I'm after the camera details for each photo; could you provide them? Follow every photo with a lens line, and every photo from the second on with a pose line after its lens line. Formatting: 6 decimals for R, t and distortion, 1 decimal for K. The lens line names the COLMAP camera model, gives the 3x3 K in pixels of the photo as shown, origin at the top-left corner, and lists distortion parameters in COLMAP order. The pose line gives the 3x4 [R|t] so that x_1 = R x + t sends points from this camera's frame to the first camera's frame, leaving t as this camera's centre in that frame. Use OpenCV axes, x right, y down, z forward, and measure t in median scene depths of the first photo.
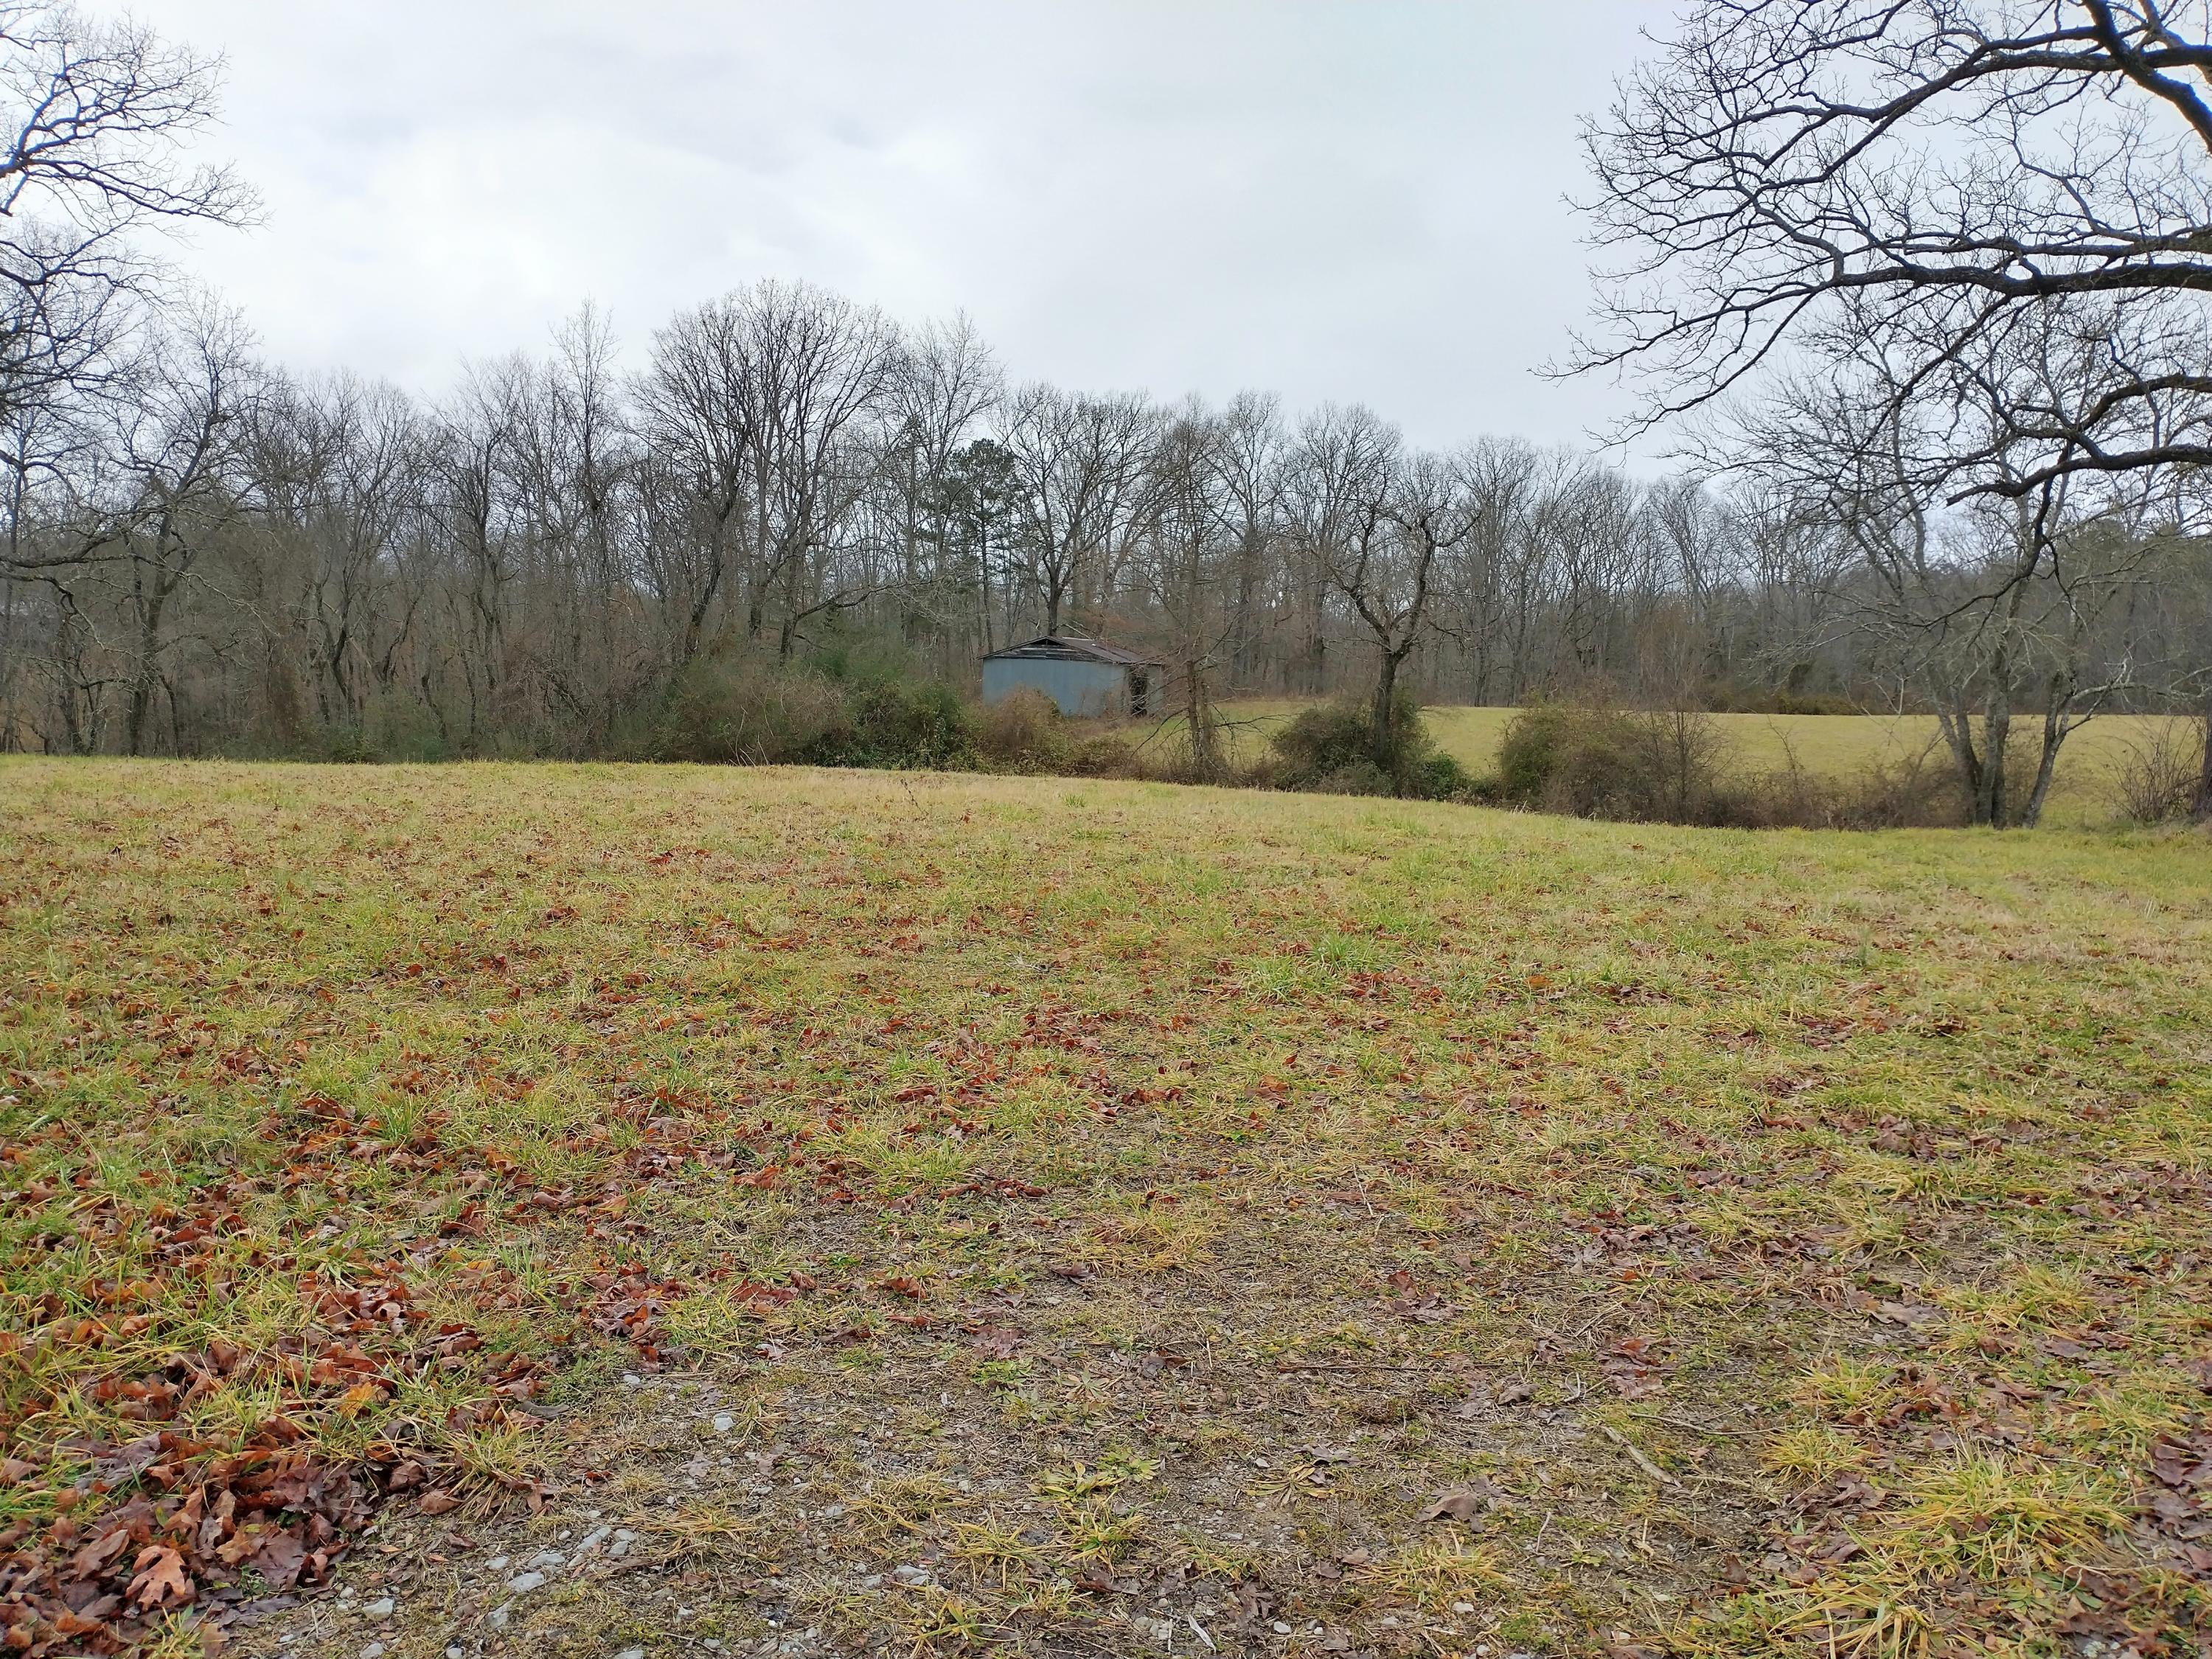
lens RADIAL K [[1746.5, 0, 1141.5], [0, 1746.5, 823.3], [0, 0, 1]] dist [0.051934, -0.120498]
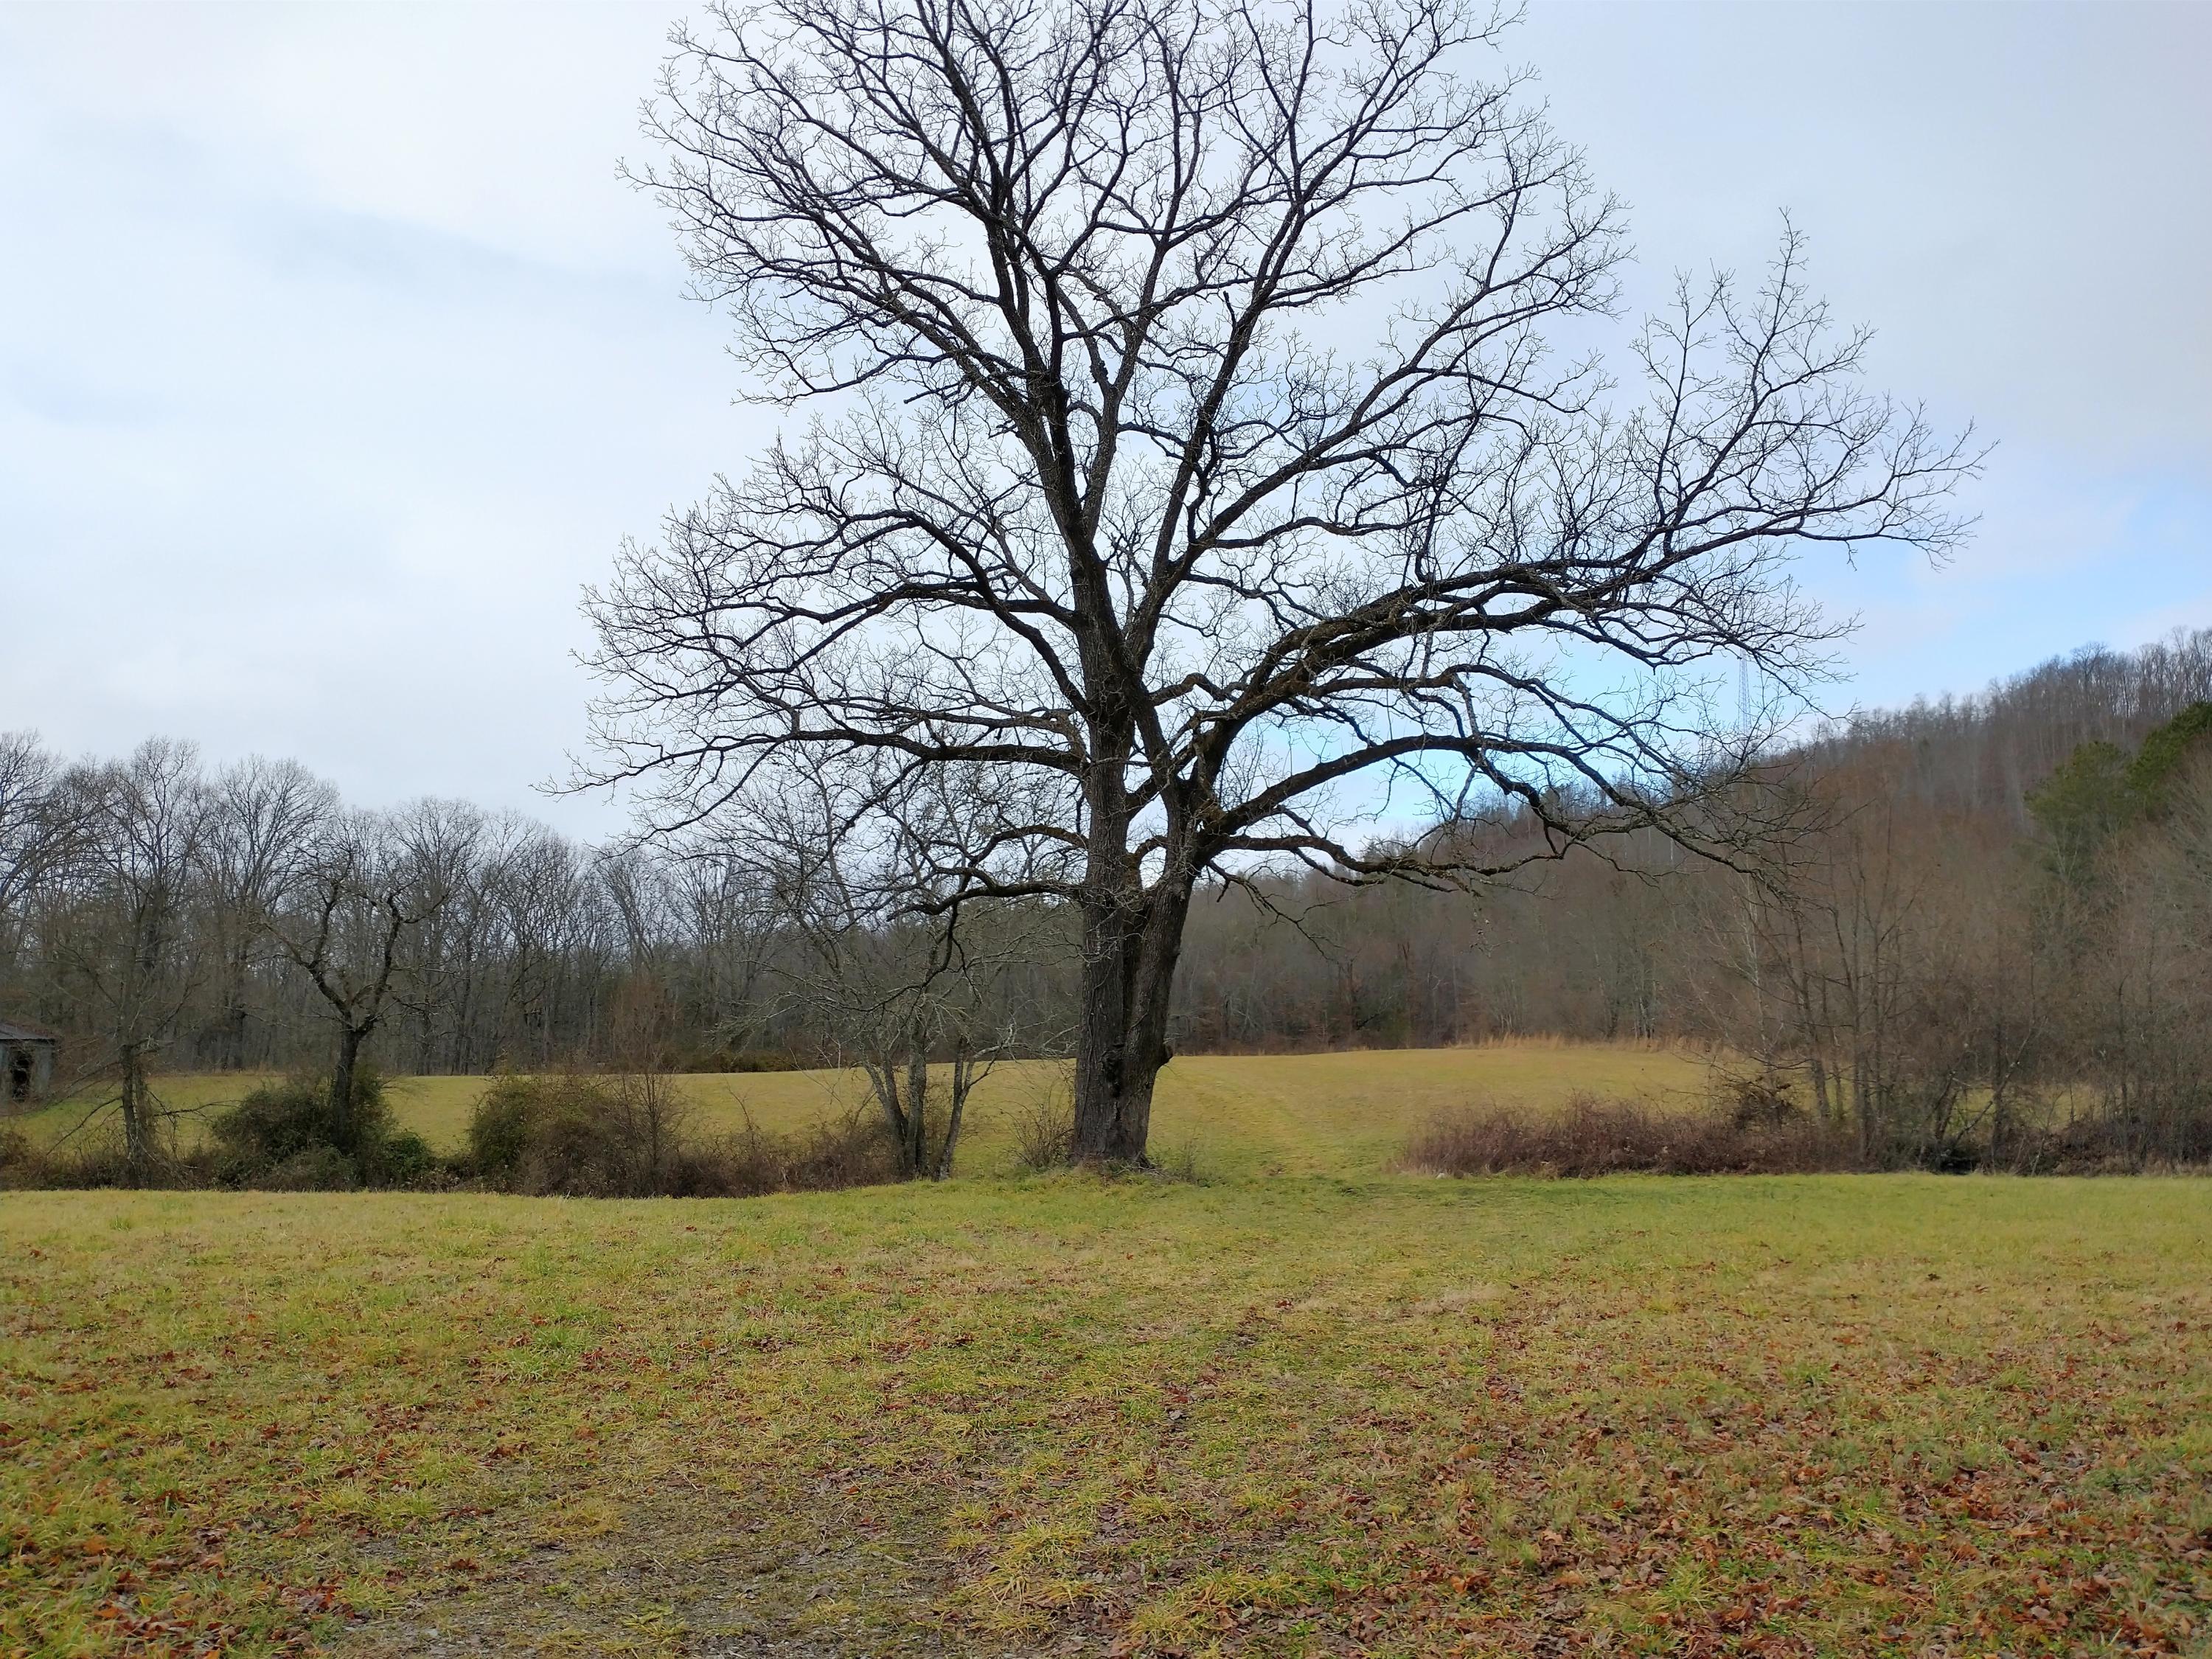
lens RADIAL K [[1746.5, 0, 1141.5], [0, 1746.5, 823.3], [0, 0, 1]] dist [0.051934, -0.120498]
pose [[0.831760, 0.044042, 0.553386, -0.070791], [0.066820, 0.981658, -0.178560, -0.011617], [-0.551100, 0.185496, 0.813560, -0.110232]]
